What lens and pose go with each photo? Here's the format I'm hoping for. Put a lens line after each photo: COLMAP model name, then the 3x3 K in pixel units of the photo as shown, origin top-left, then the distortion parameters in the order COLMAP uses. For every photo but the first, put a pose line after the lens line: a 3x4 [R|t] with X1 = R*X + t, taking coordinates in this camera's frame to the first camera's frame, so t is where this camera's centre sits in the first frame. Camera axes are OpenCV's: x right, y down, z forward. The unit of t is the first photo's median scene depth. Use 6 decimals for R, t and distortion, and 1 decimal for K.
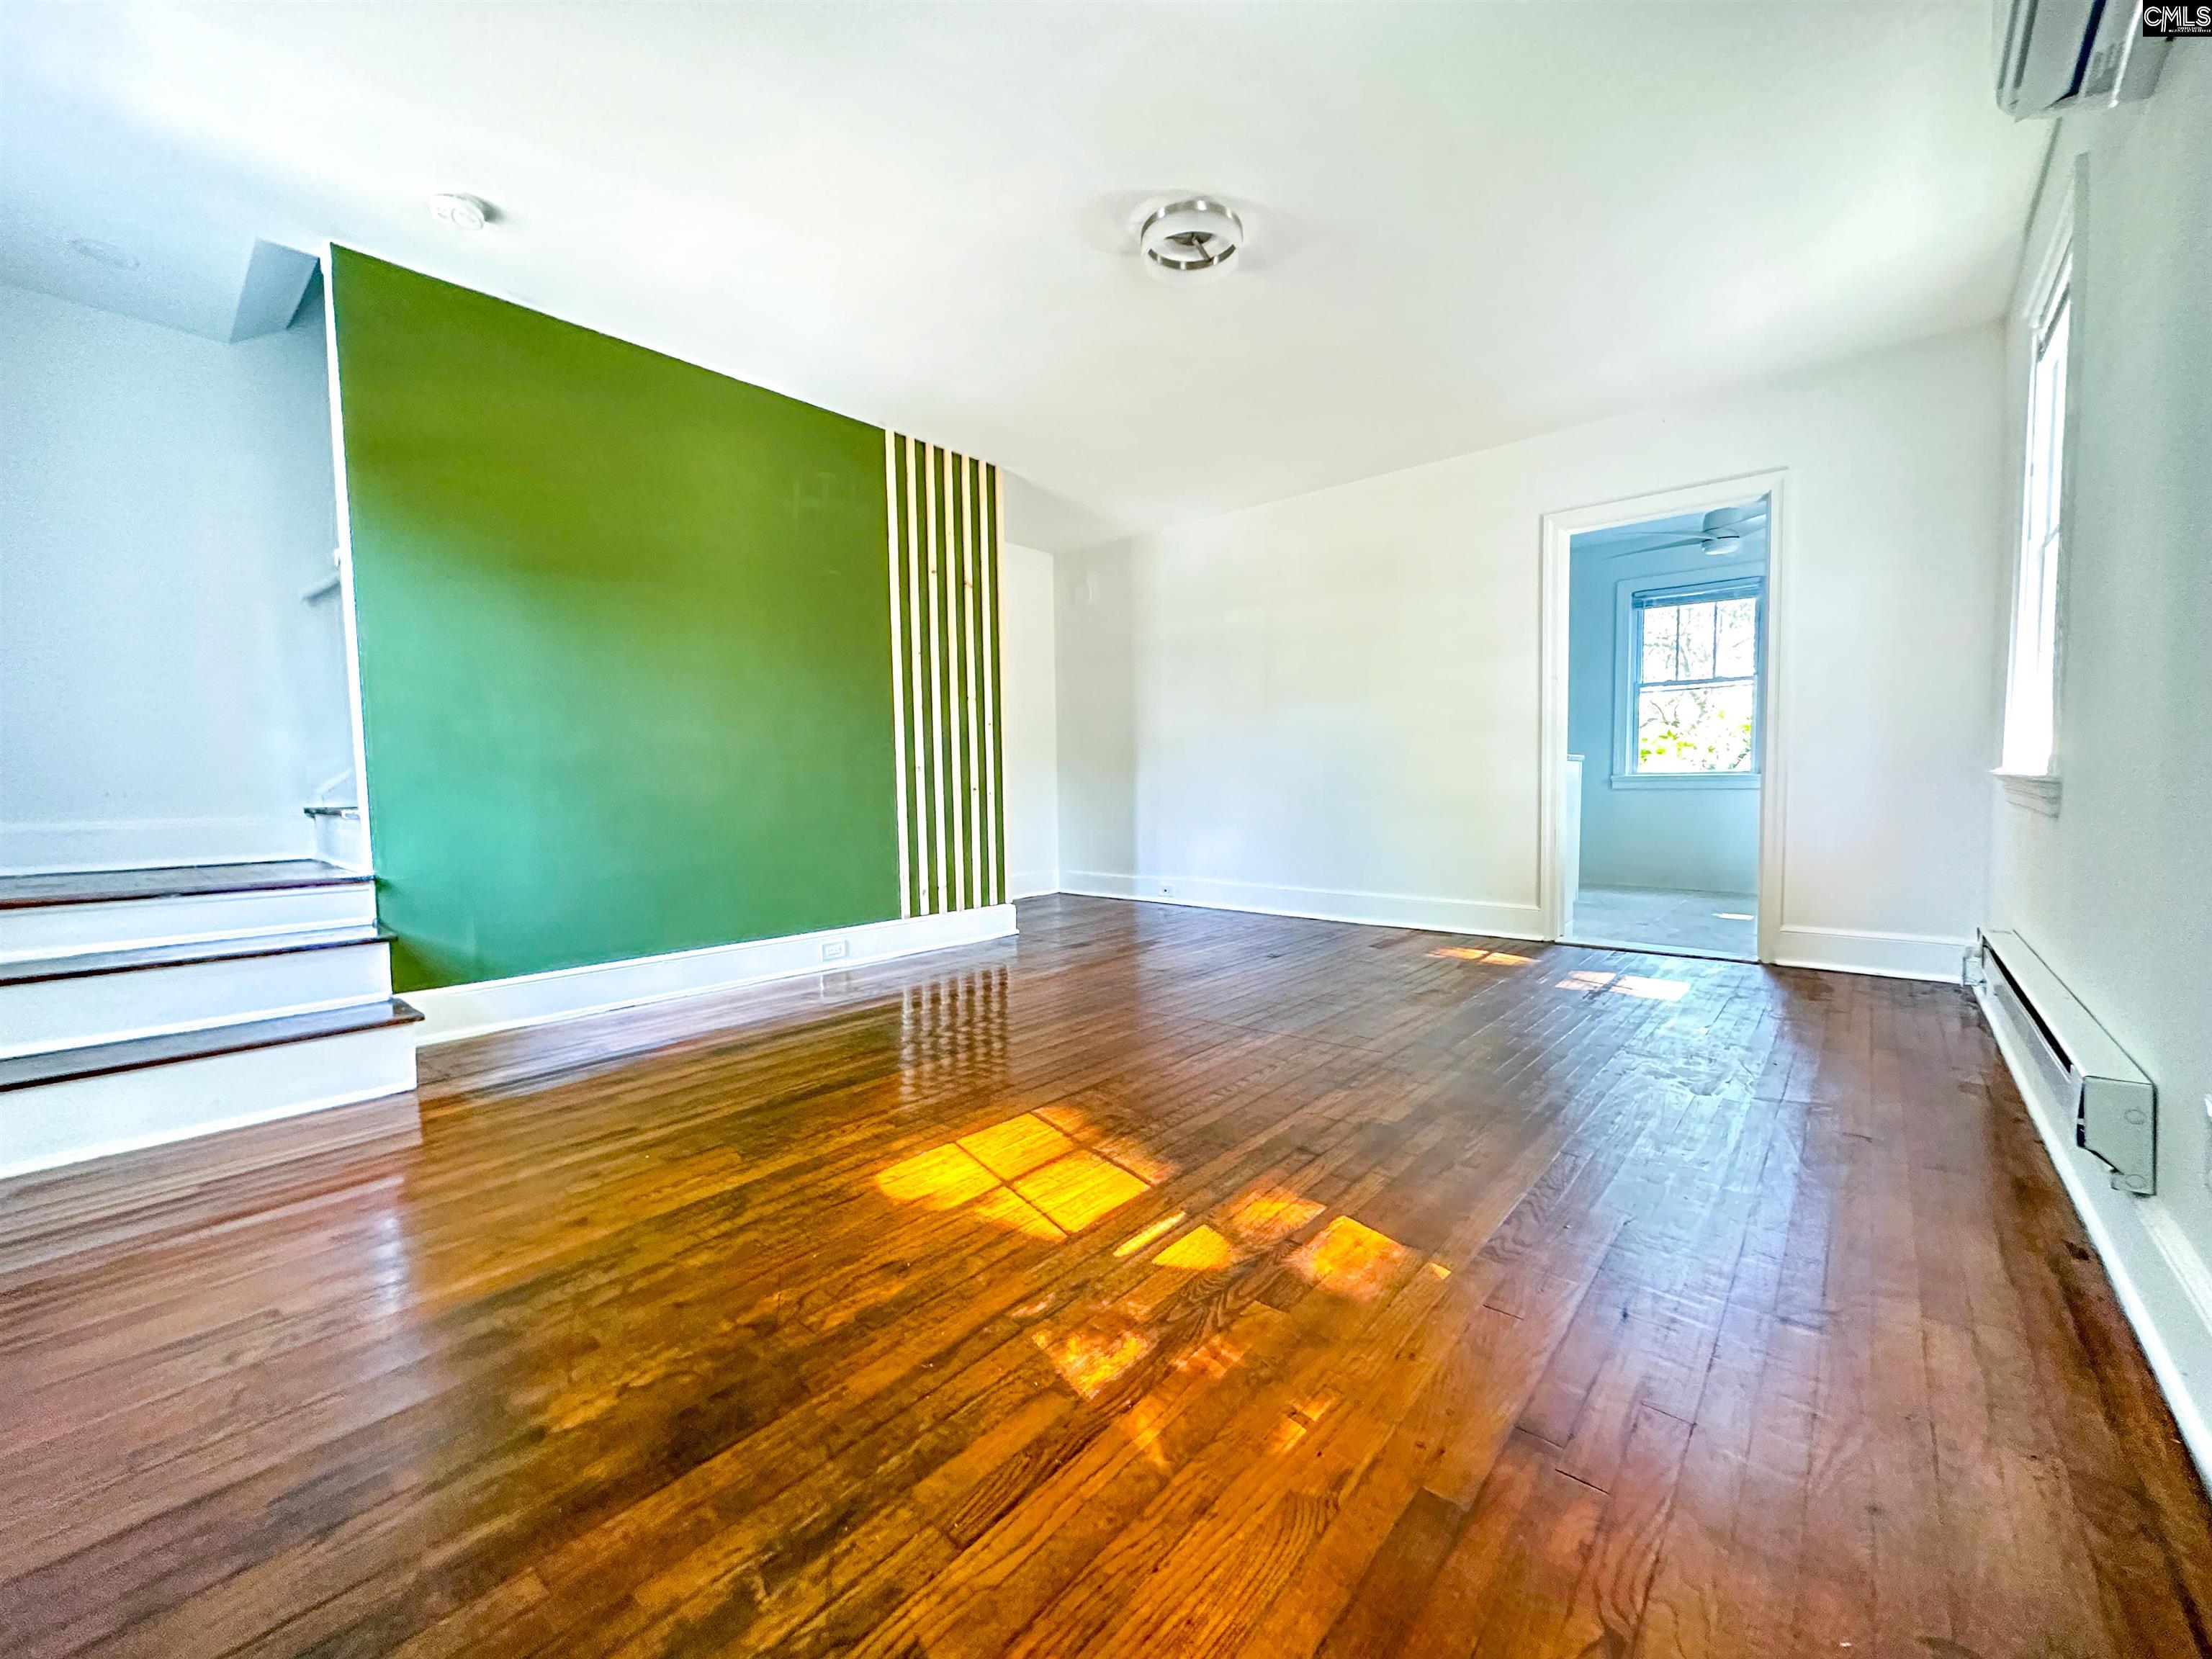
lens RADIAL K [[881.3, 0, 1106.0], [0, 881.3, 829.5], [0, 0, 1]] dist [0.000735, 0.000281]
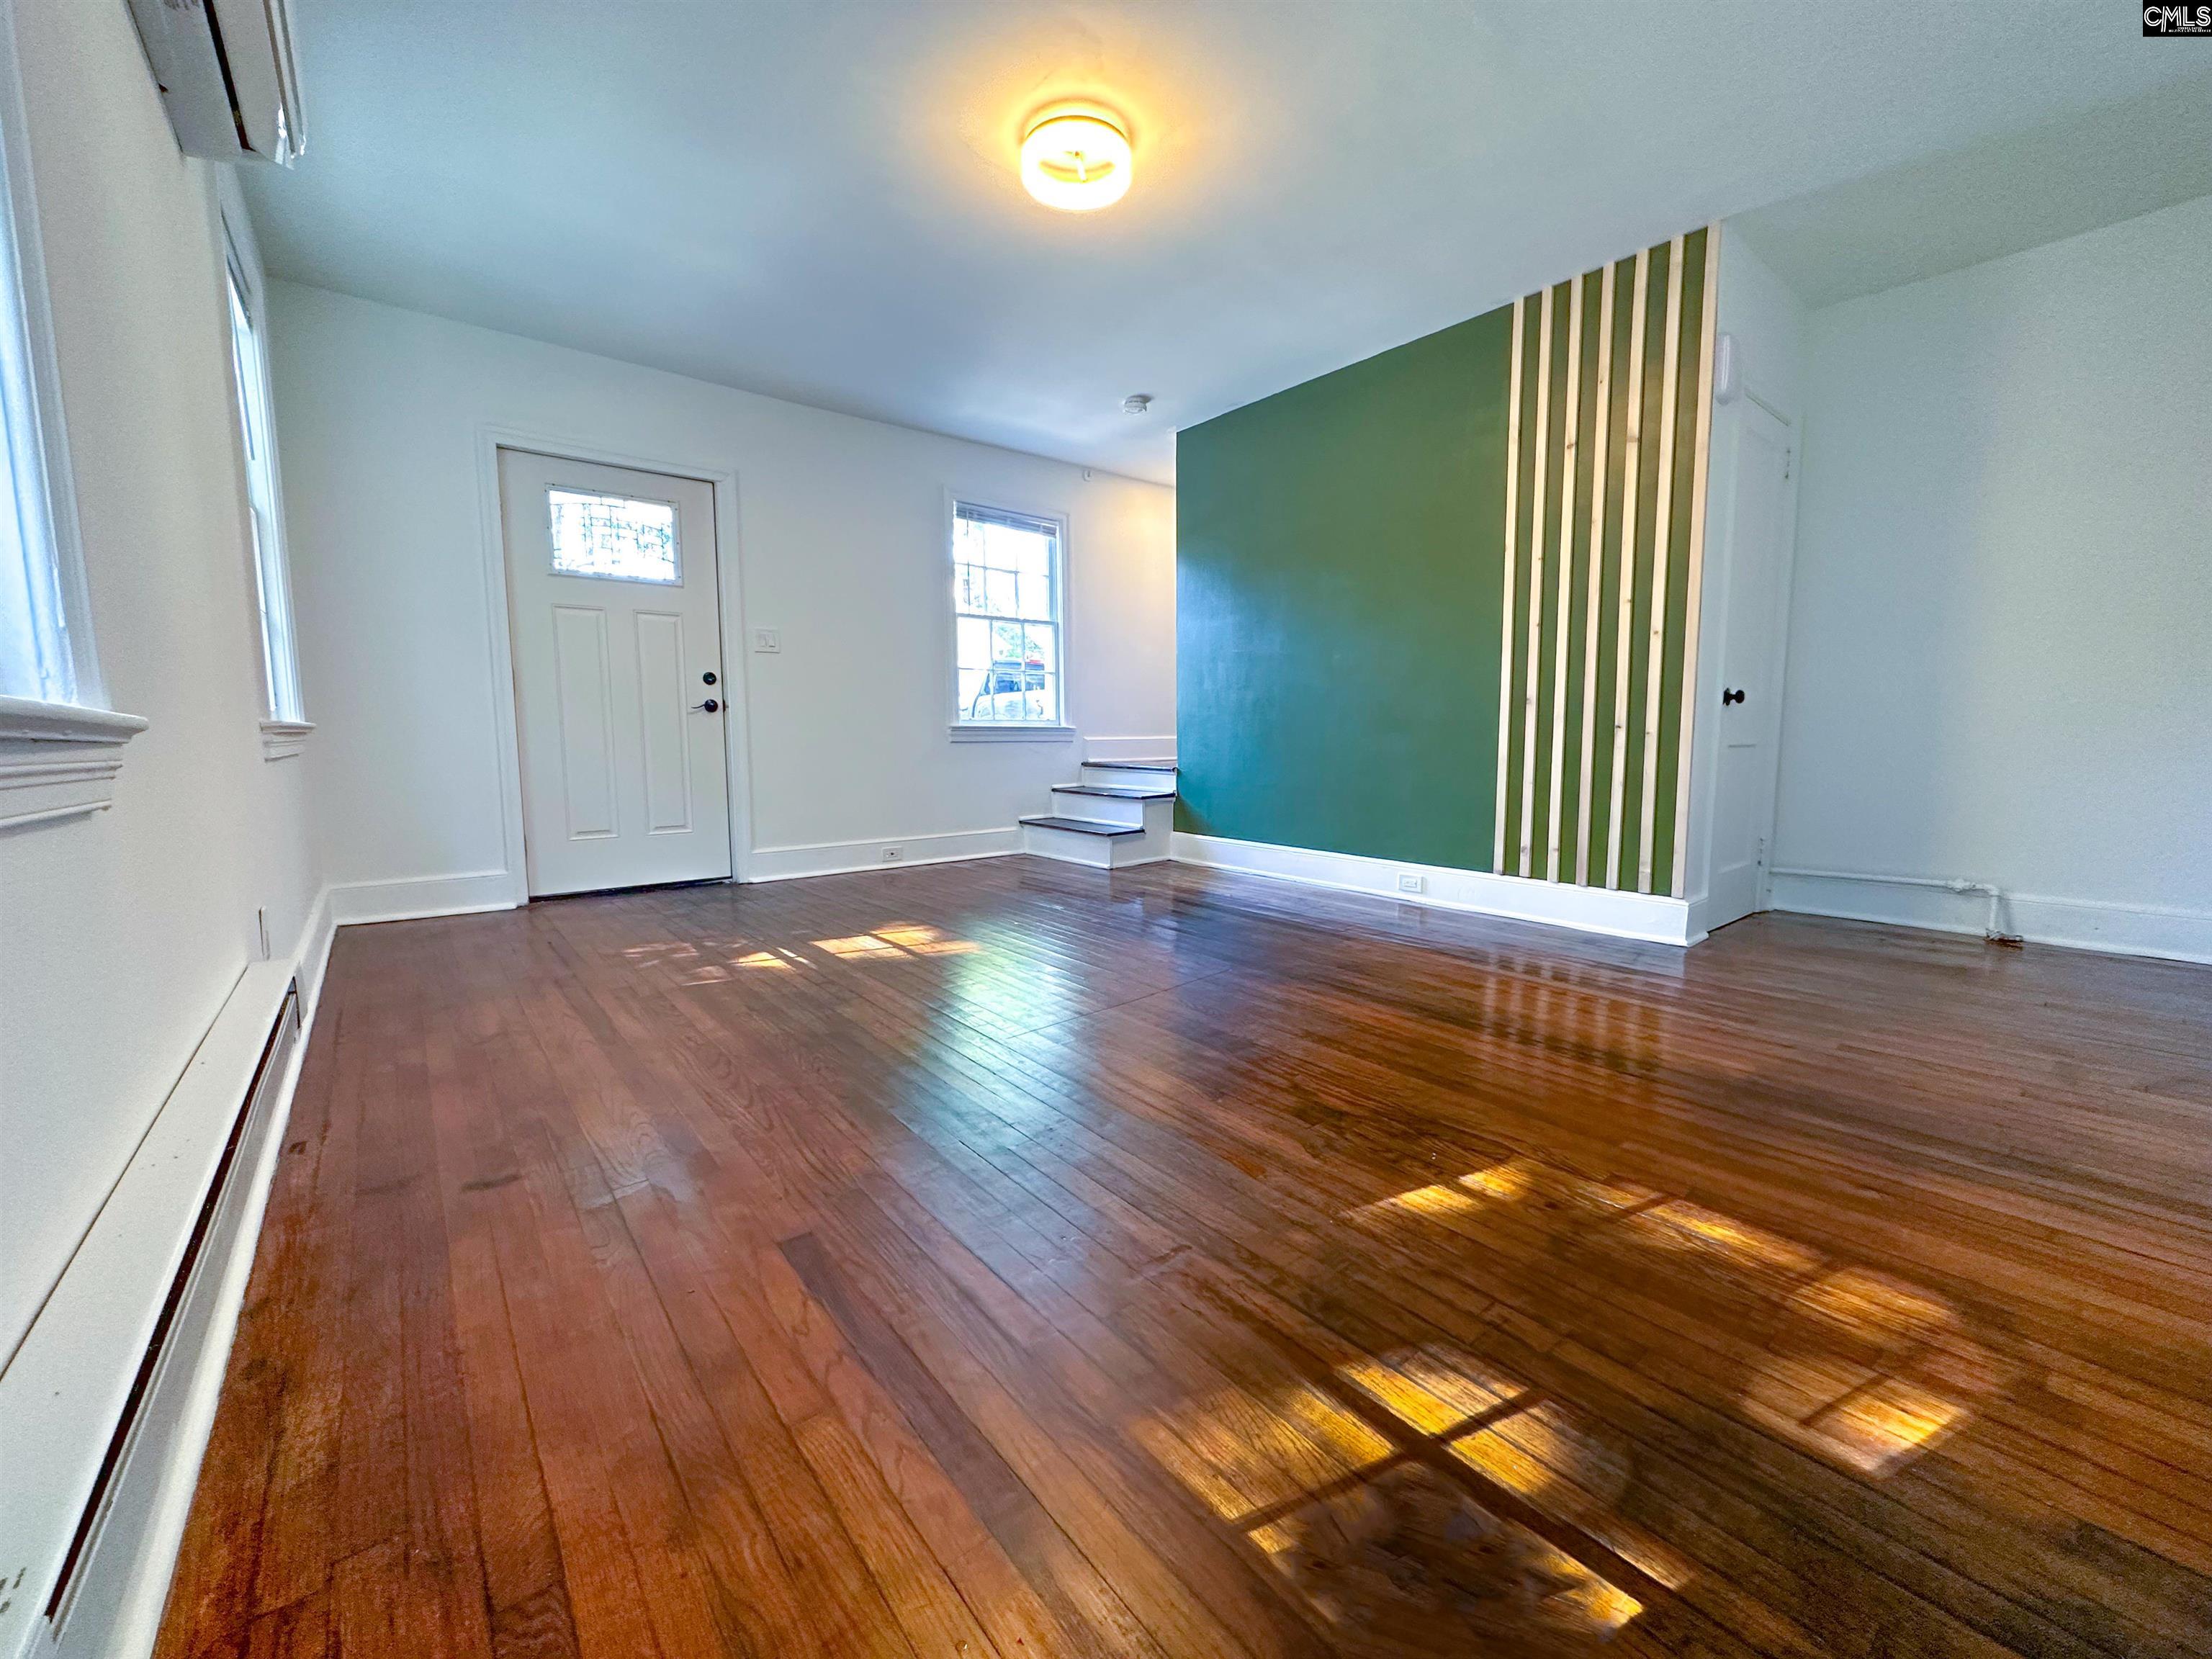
lens RADIAL K [[881.3, 0, 1106.0], [0, 881.3, 829.5], [0, 0, 1]] dist [0.000735, 0.000281]
pose [[-0.180266, 0.129773, -0.975020, 0.744824], [-0.042124, 0.989331, 0.139465, -0.053363], [0.982716, 0.066213, -0.172876, 0.819488]]
